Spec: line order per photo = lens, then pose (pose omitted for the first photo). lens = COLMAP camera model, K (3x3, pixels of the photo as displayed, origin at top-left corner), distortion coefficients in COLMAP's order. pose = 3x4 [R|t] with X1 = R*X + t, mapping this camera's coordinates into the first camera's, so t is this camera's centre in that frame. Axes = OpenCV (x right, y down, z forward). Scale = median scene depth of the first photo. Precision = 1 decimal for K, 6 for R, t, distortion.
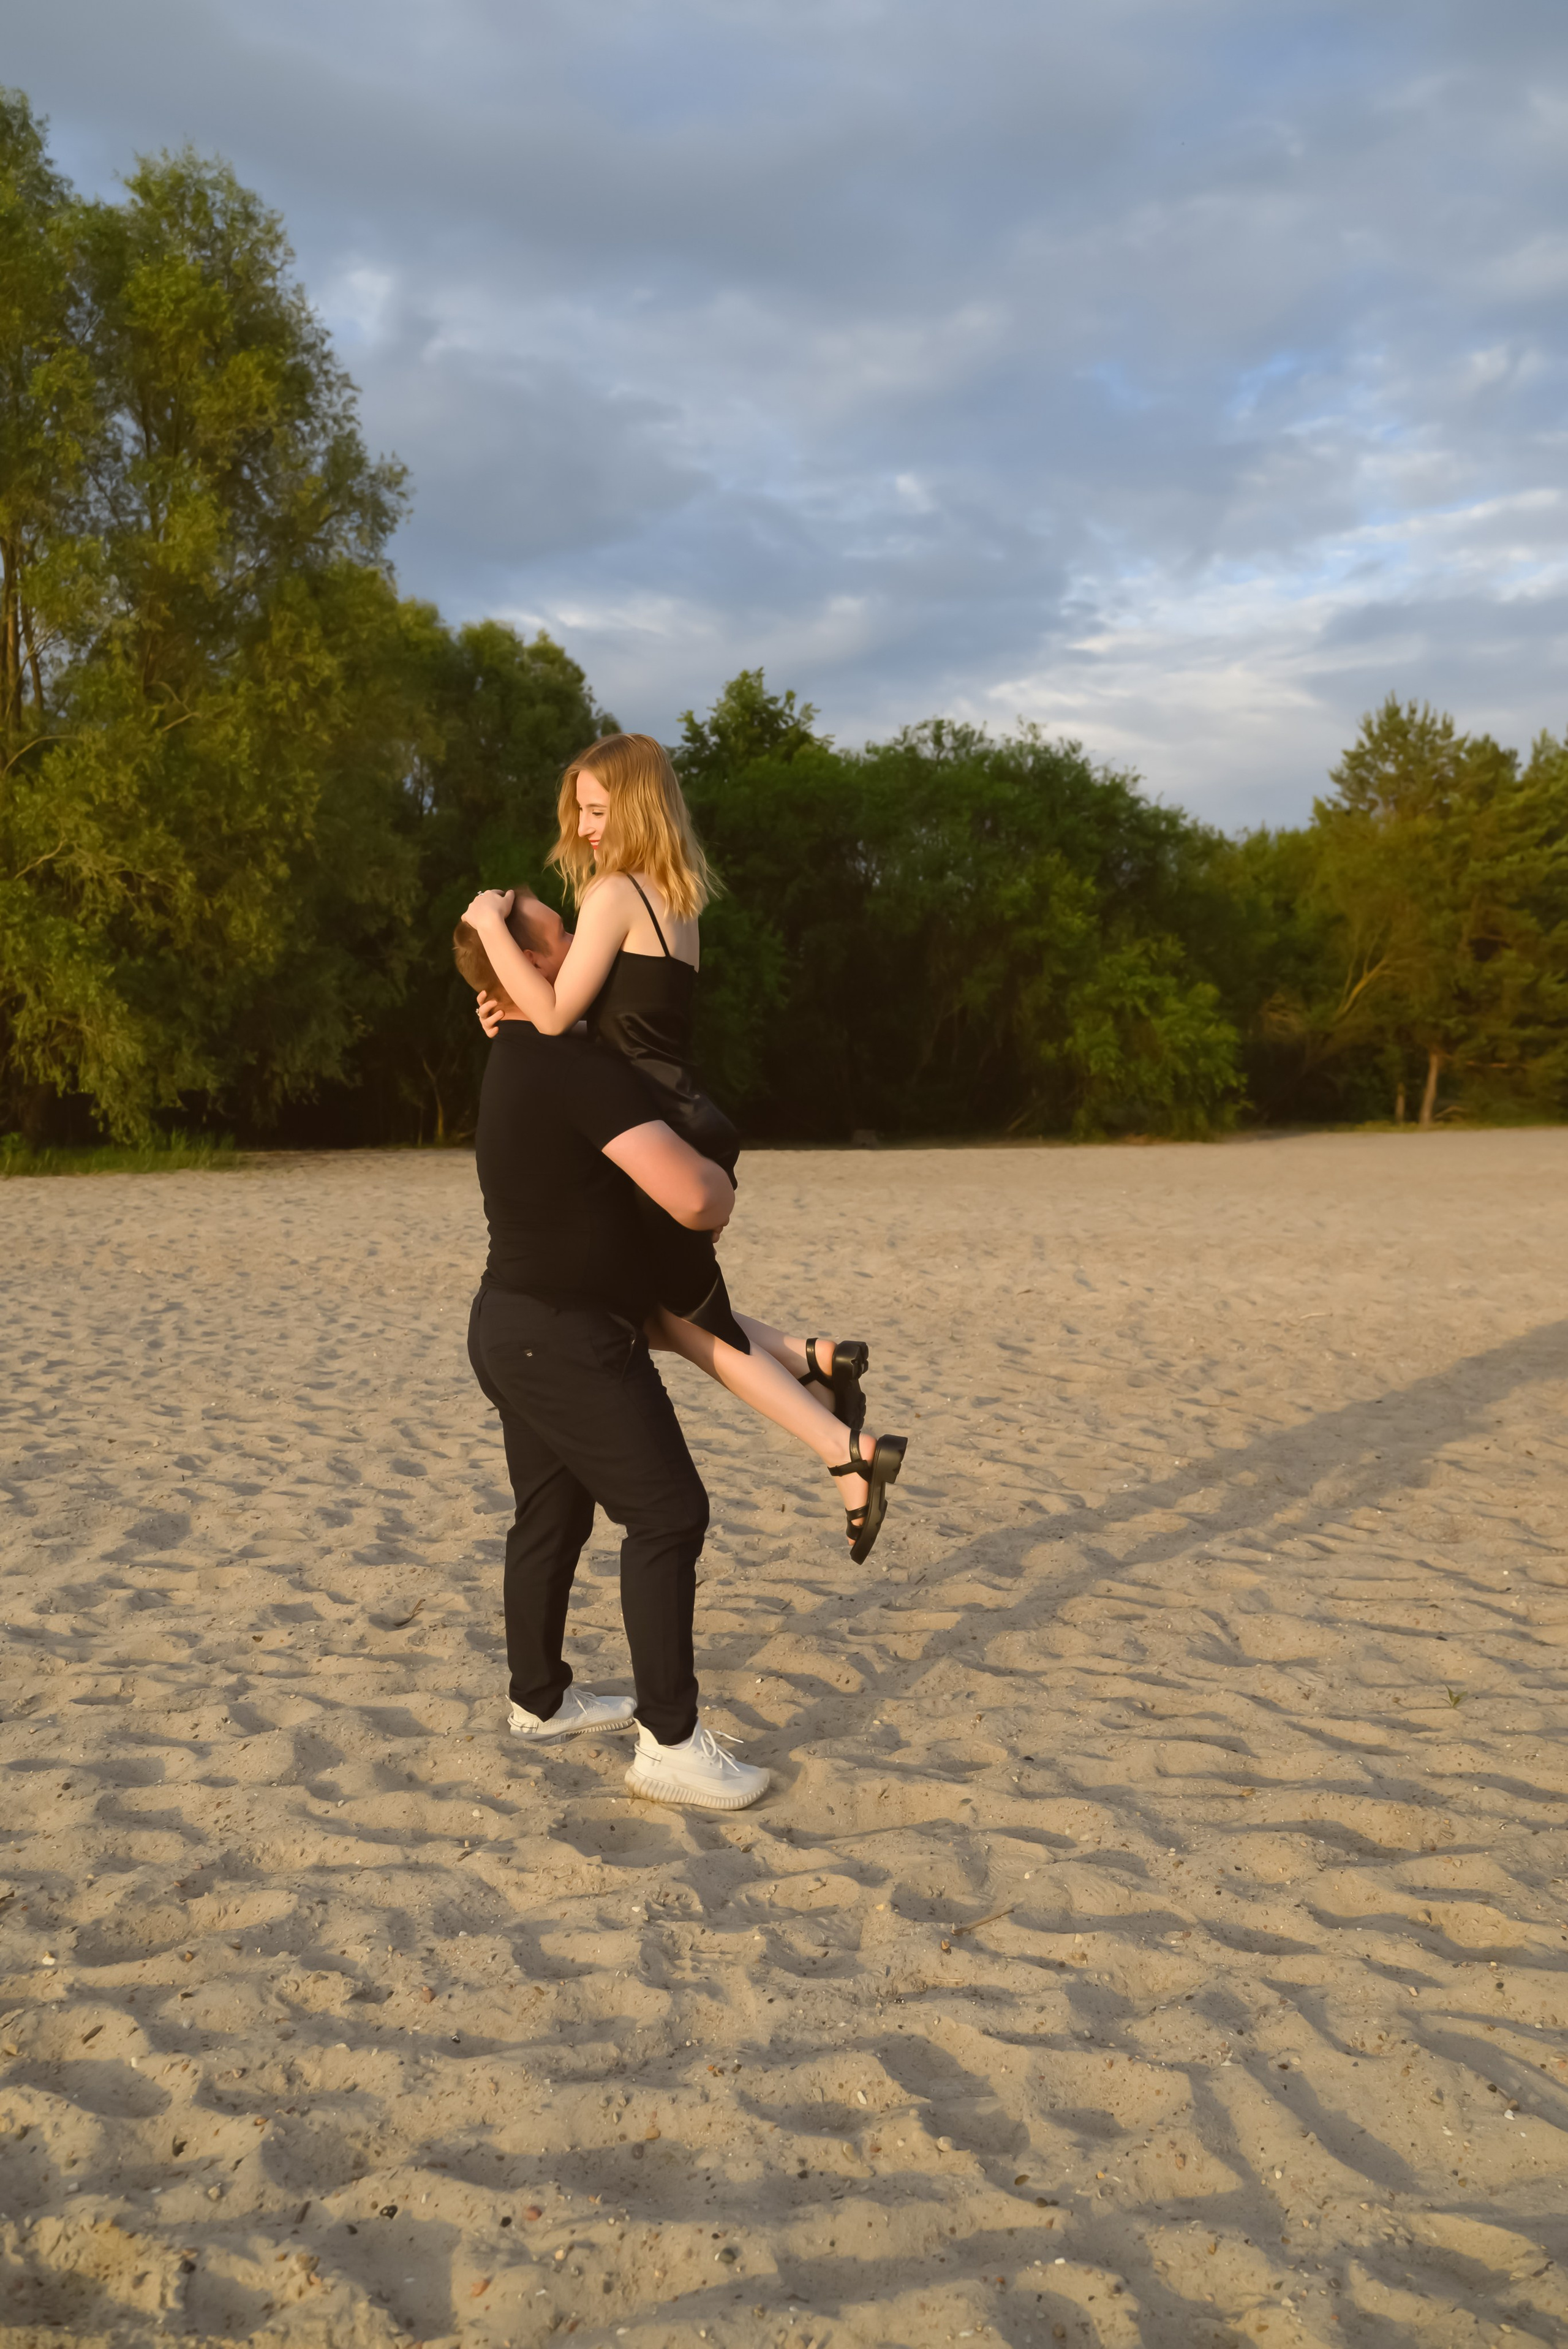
lens RADIAL K [[1817.7, 0, 784.0], [0, 1817.7, 1174.5], [0, 0, 1]] dist [0.018850, -0.024665]
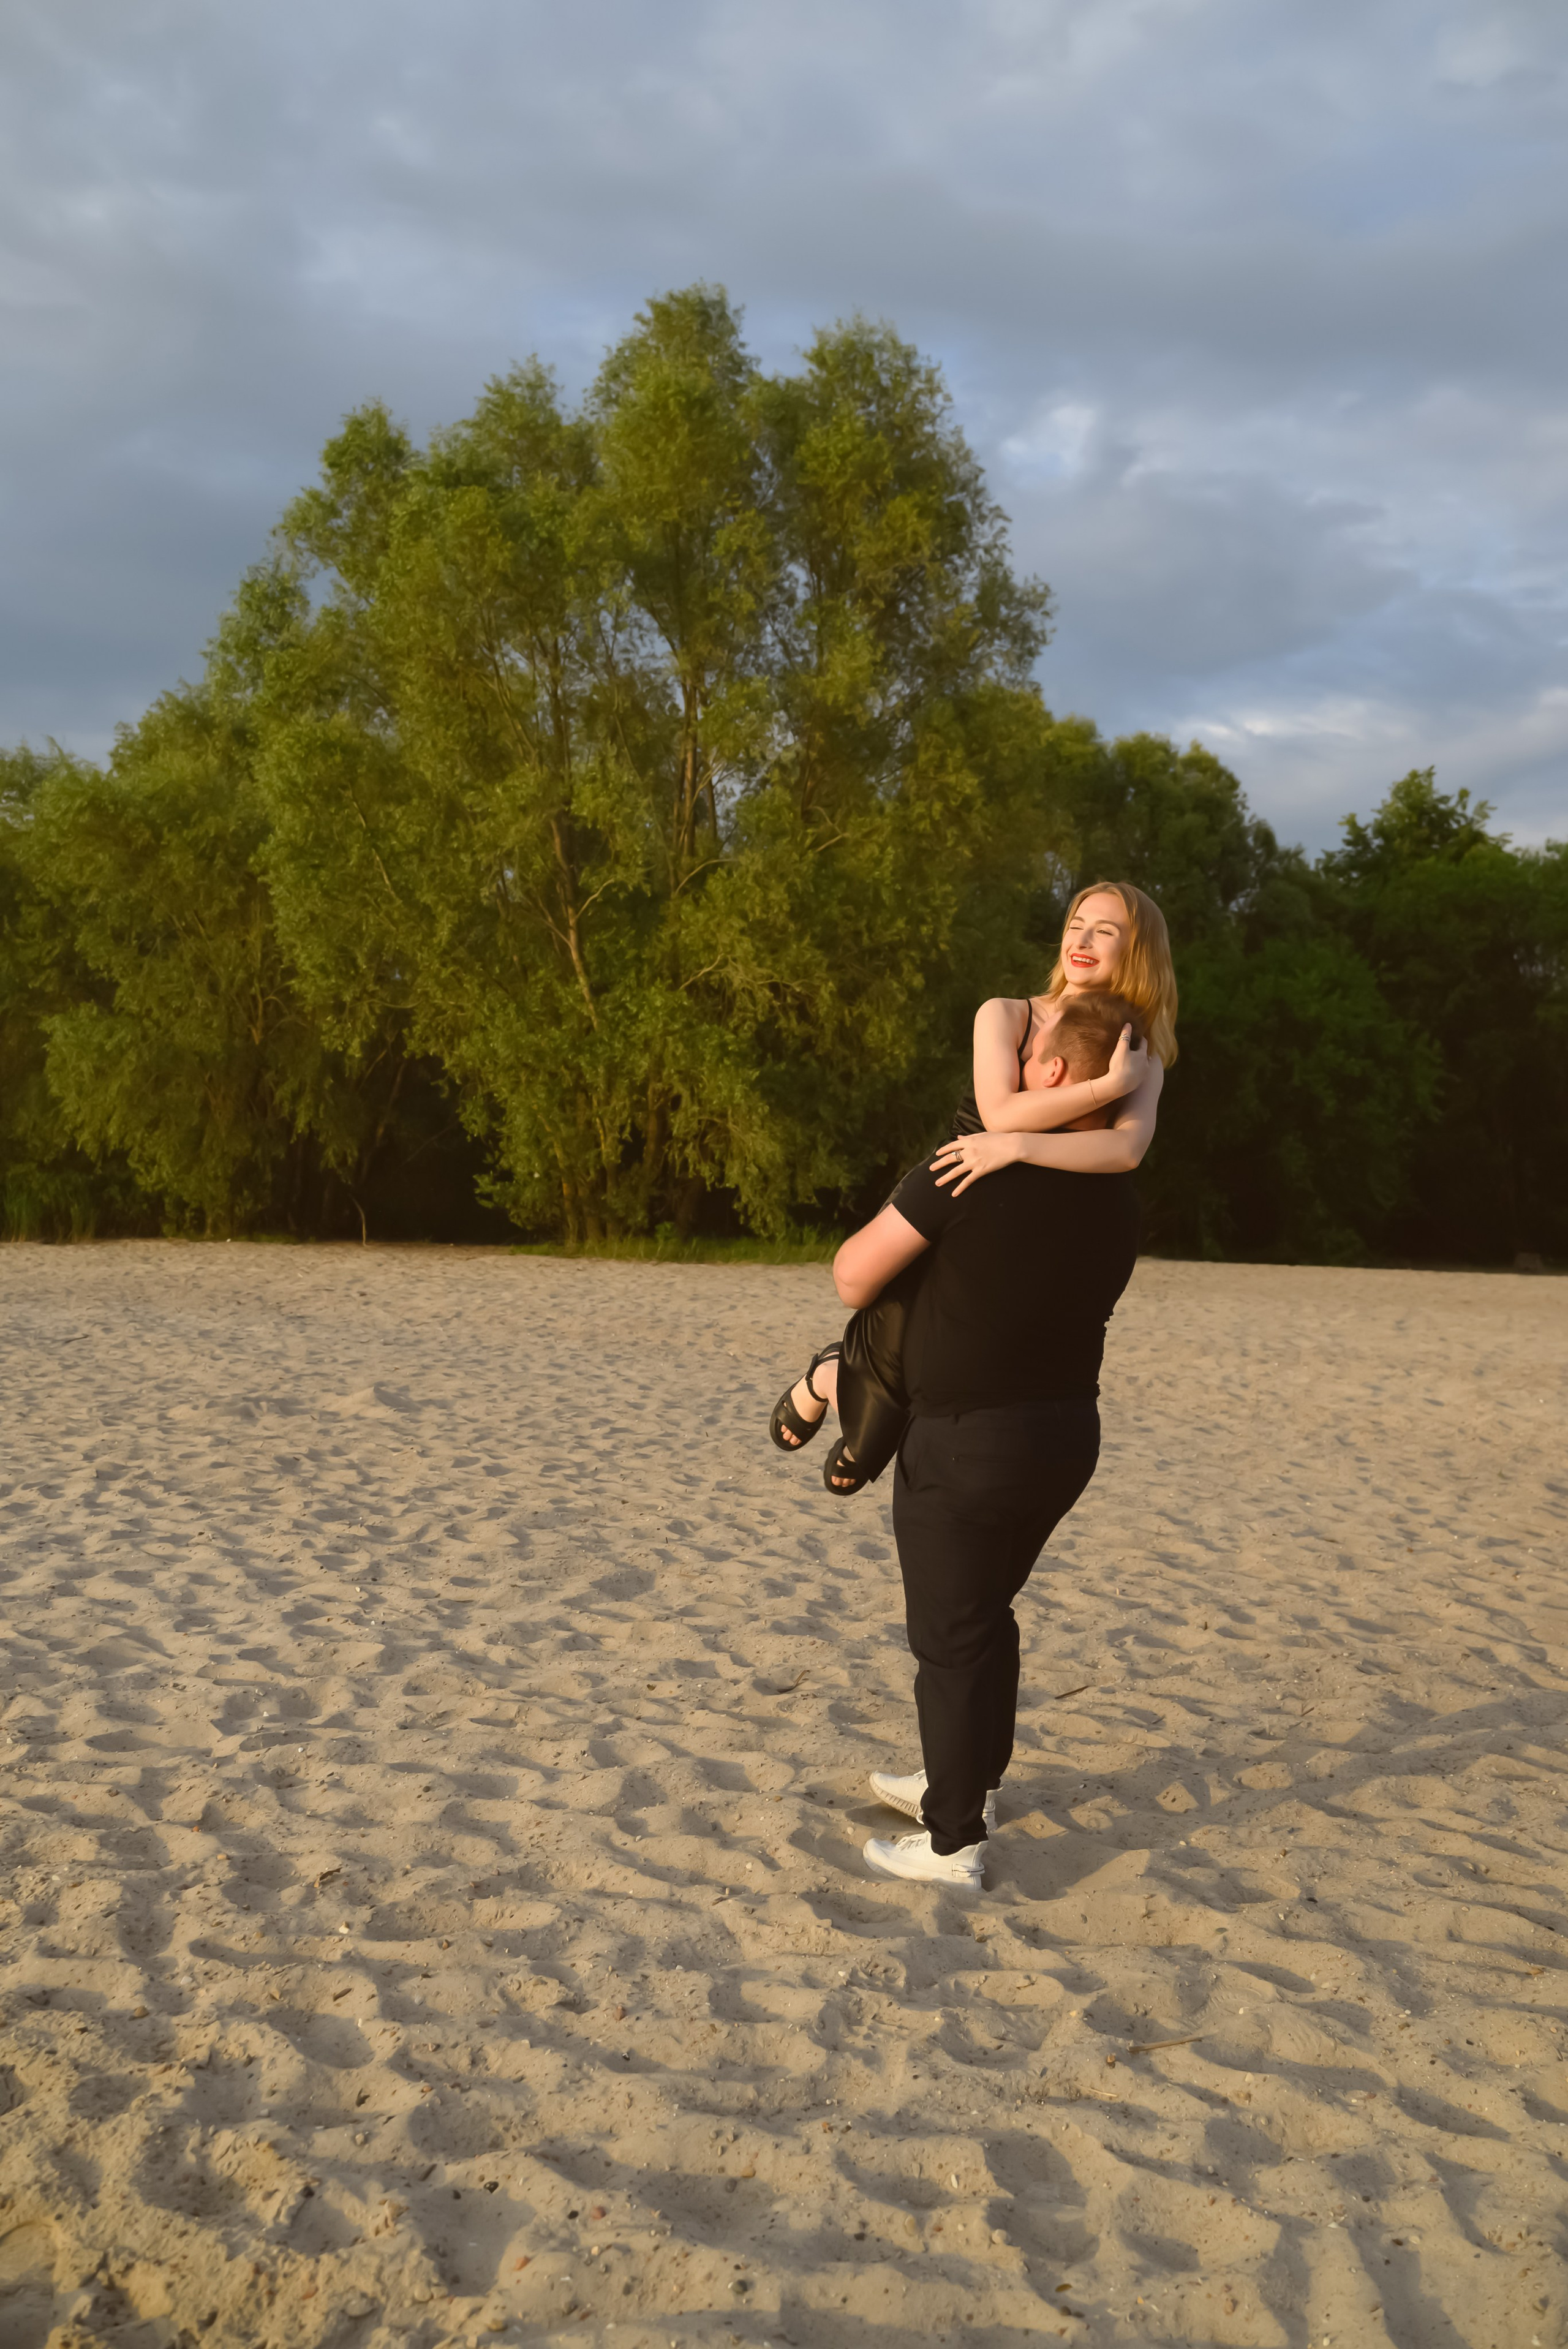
lens RADIAL K [[1817.7, 0, 784.0], [0, 1817.7, 1174.5], [0, 0, 1]] dist [0.018850, -0.024665]
pose [[0.943878, 0.027604, -0.329139, 0.223170], [-0.046709, 0.997642, -0.050280, 0.004811], [0.326975, 0.062832, 0.942942, -0.013919]]
